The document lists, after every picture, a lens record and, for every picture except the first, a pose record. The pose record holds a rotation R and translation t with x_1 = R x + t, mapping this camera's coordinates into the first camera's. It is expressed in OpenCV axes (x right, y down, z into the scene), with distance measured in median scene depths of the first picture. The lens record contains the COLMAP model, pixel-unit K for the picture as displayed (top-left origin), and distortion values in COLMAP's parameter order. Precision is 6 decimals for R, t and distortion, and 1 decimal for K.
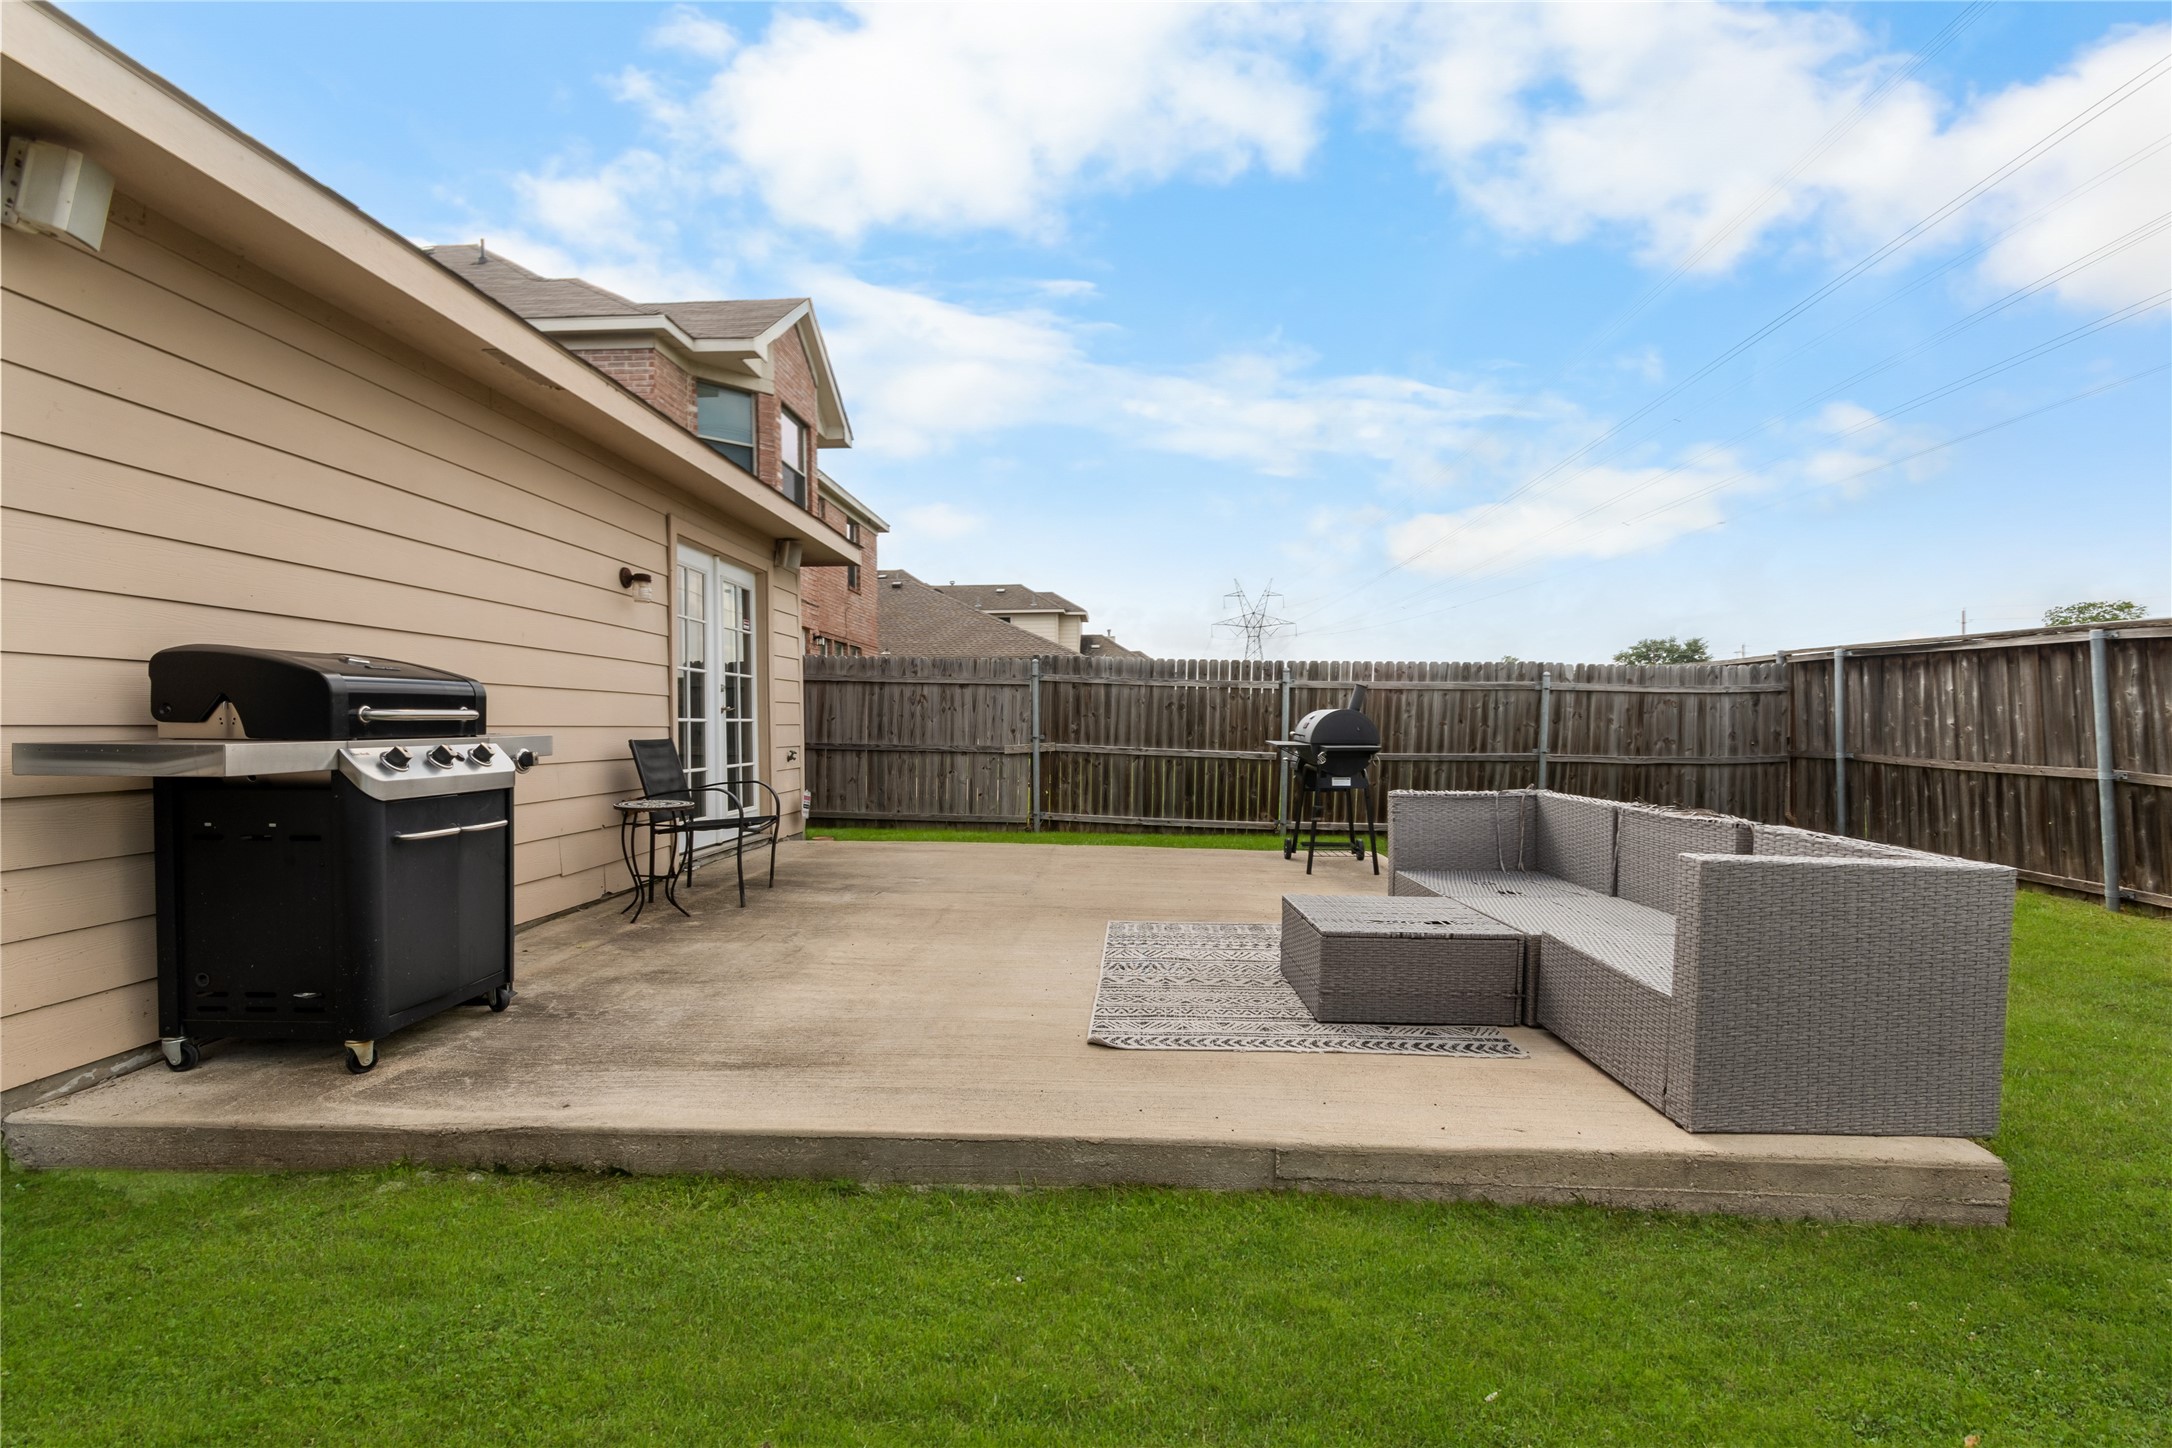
lens RADIAL K [[959.7, 0, 1101.3], [0, 959.7, 737.3], [0, 0, 1]] dist [0.000517, -0.000049]
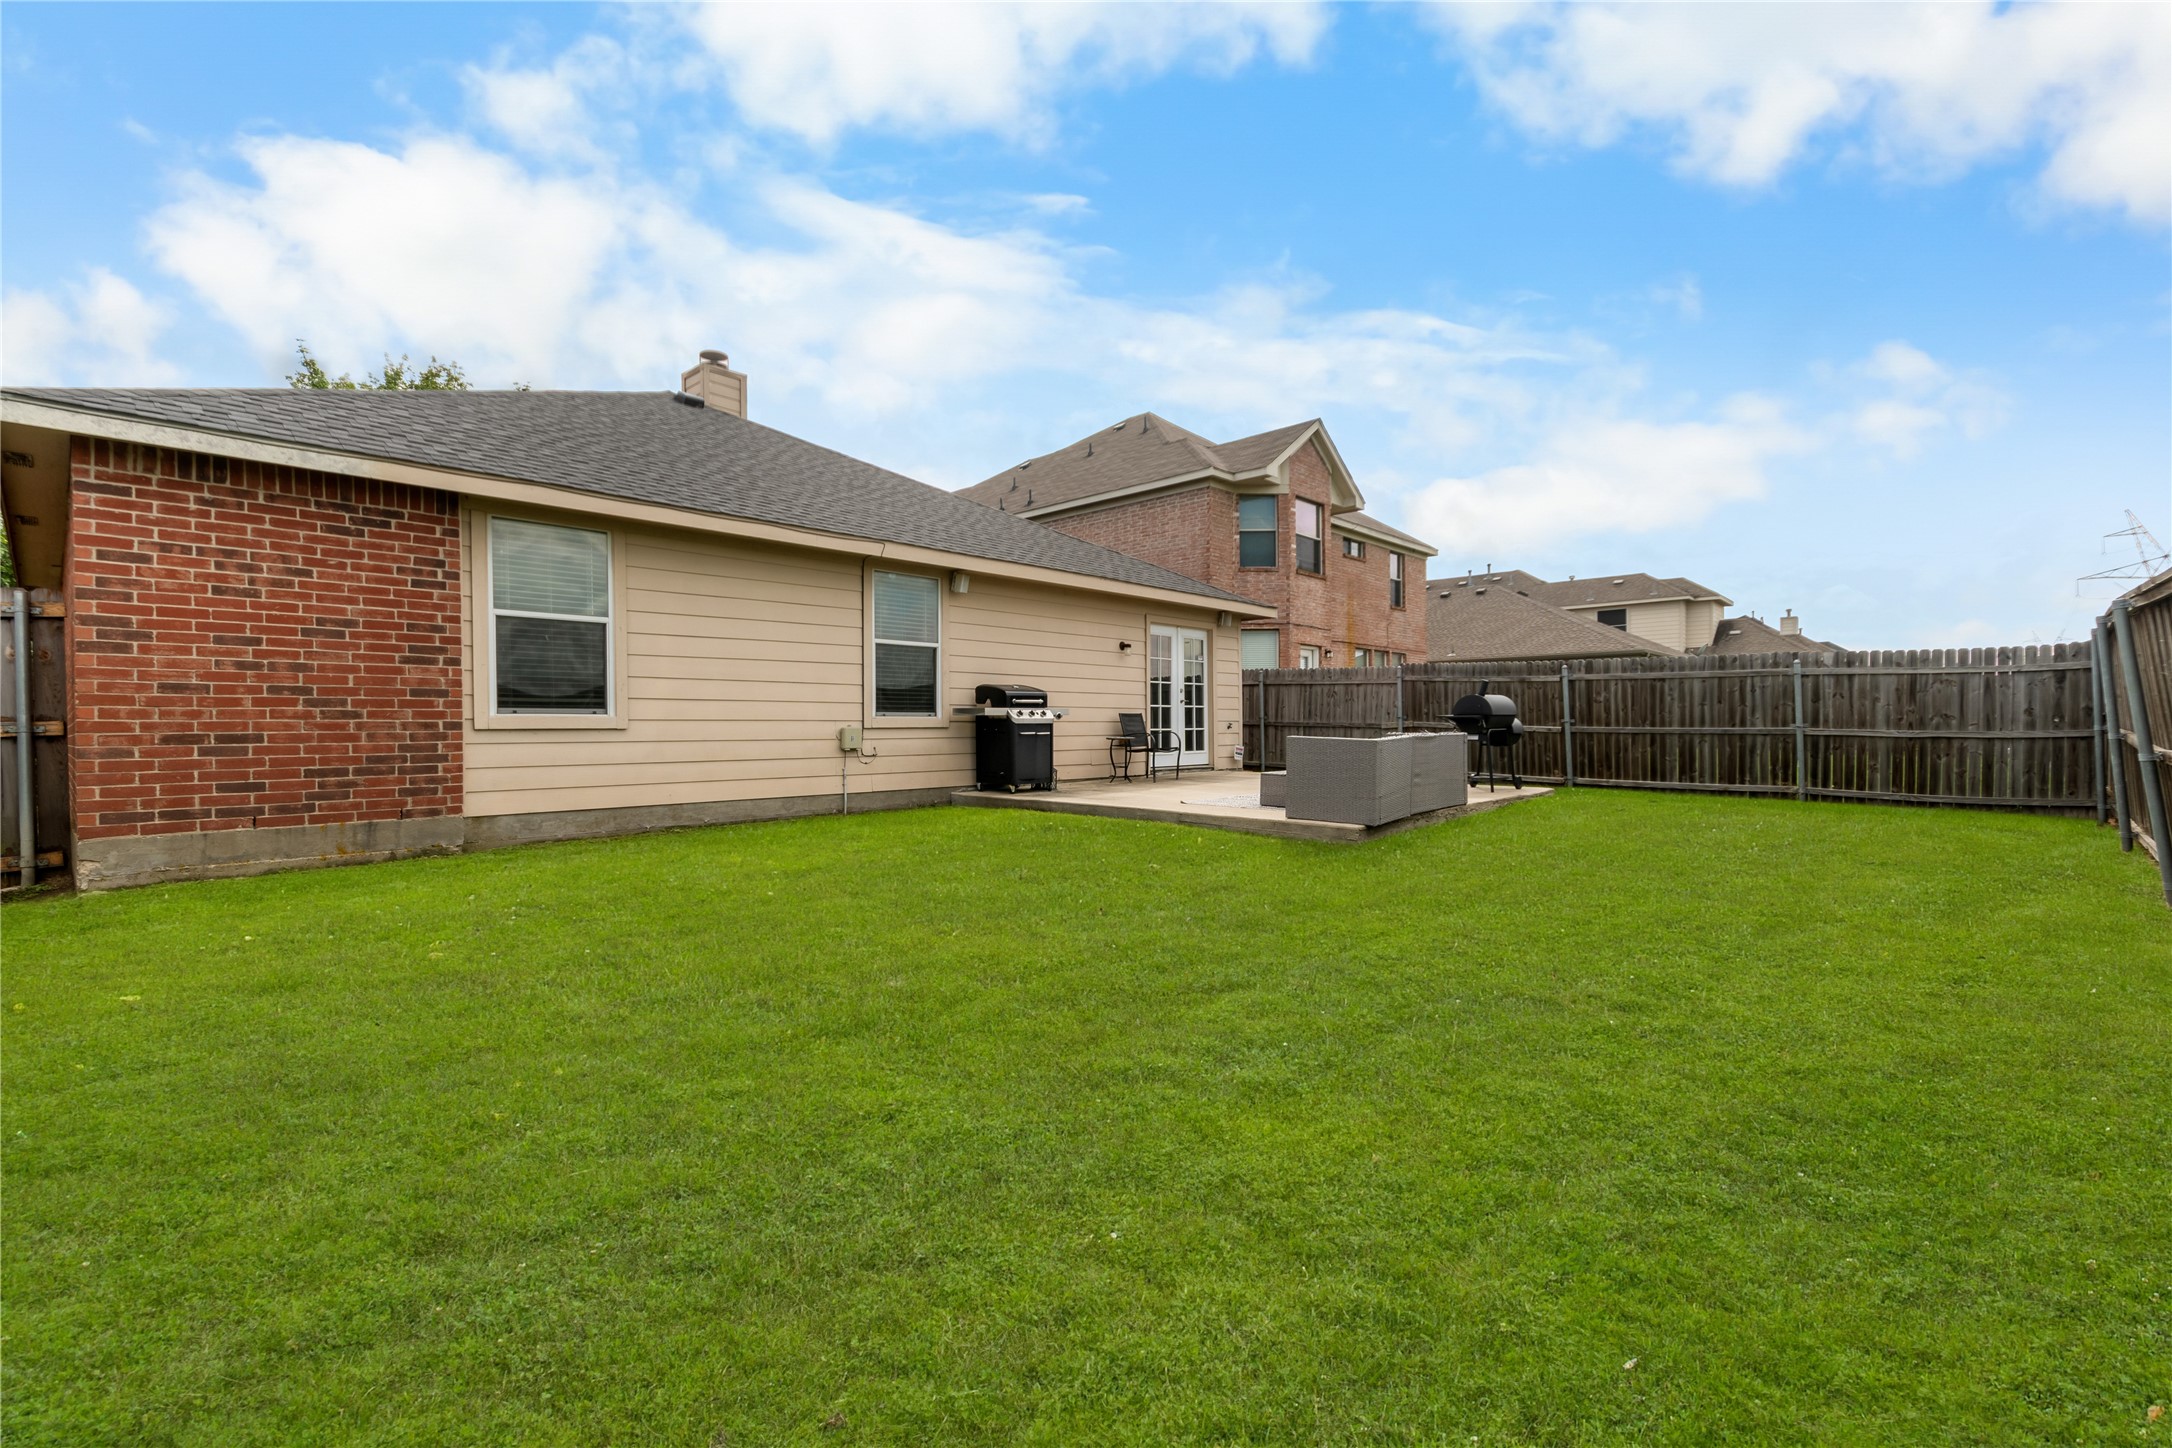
lens RADIAL K [[959.7, 0, 1039.9], [0, 959.7, 727.5], [0, 0, 1]] dist [0.000517, -0.000049]
pose [[0.729996, 0.001440, -0.683450, 0.584230], [-0.008049, 0.999947, -0.006490, 0.031847], [0.683404, 0.010239, 0.729969, -0.523098]]
